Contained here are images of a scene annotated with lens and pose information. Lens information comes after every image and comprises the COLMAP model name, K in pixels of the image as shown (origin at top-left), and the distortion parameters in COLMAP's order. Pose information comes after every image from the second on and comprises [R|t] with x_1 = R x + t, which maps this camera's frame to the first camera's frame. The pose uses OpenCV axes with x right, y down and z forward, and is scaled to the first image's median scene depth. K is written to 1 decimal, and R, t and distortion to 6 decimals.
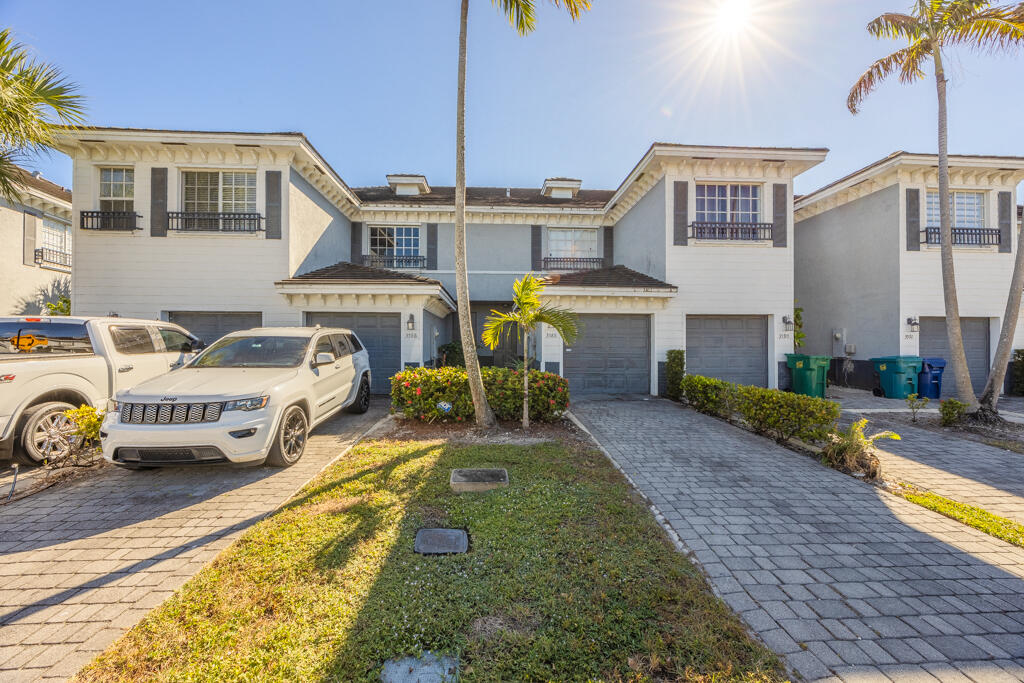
lens RADIAL K [[388.0, 0, 512.0], [0, 388.0, 342.2], [0, 0, 1]] dist [0.001423, 0.000962]
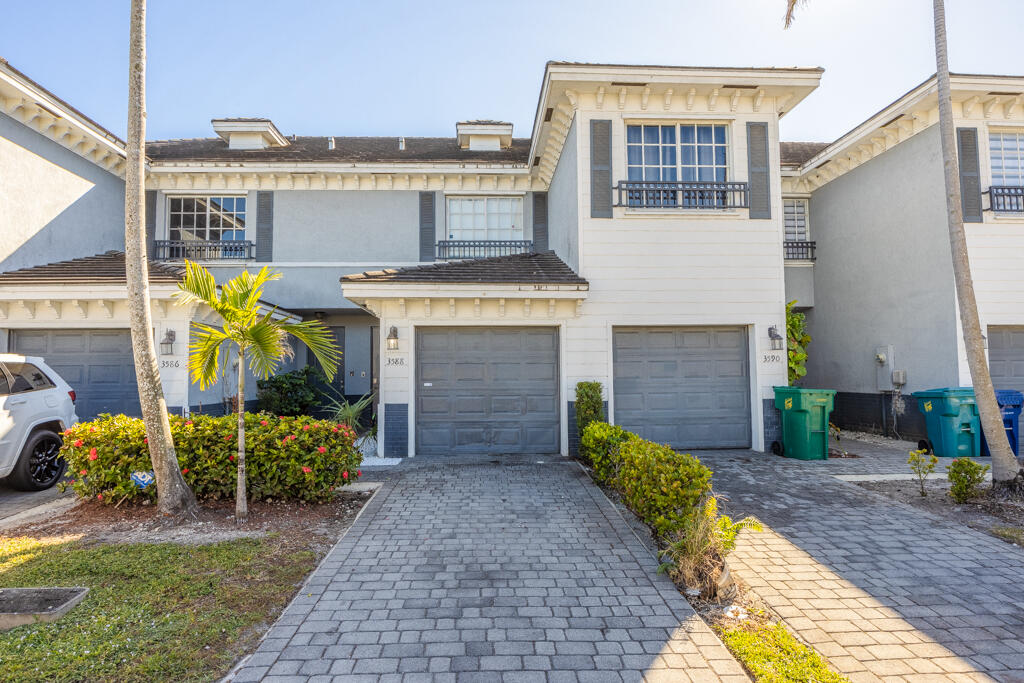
lens RADIAL K [[591.2, 0, 510.7], [0, 591.2, 341.3], [0, 0, 1]] dist [-0.006016, 0.000728]
pose [[0.999918, -0.011246, -0.006161, 0.282684], [0.010912, 0.998601, -0.051730, 0.001741], [0.006734, 0.051658, 0.998642, 0.038384]]
